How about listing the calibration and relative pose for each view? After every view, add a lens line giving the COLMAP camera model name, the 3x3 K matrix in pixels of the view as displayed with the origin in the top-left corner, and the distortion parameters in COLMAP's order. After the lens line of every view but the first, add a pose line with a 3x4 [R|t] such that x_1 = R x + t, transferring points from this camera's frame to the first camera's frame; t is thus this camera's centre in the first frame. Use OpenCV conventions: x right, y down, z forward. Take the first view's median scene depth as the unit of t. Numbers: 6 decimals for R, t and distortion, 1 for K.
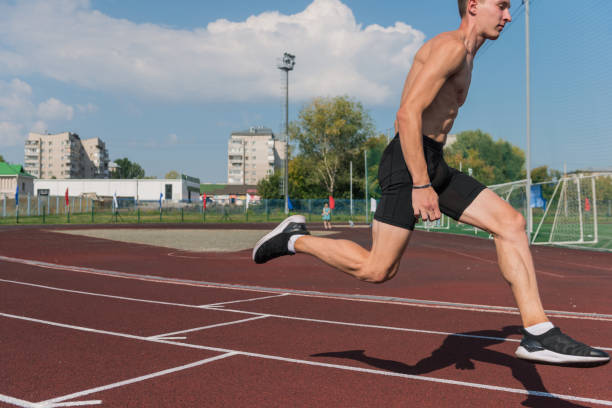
lens RADIAL K [[1524.3, 0, 308.2], [0, 1524.3, 201.4], [0, 0, 1]] dist [0.084291, 0.000000]
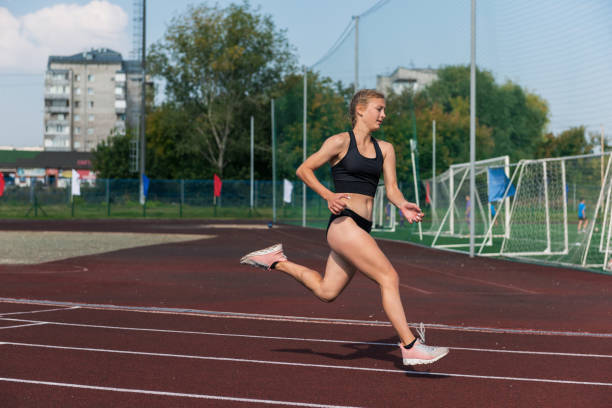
lens RADIAL K [[1524.3, 0, 308.9], [0, 1524.3, 205.8], [0, 0, 1]] dist [0.084291, 0.000000]
pose [[0.989850, 0.008516, 0.141863, -0.034168], [-0.008183, 0.999962, -0.002931, 0.010120], [-0.141882, 0.001740, 0.989882, 0.411678]]
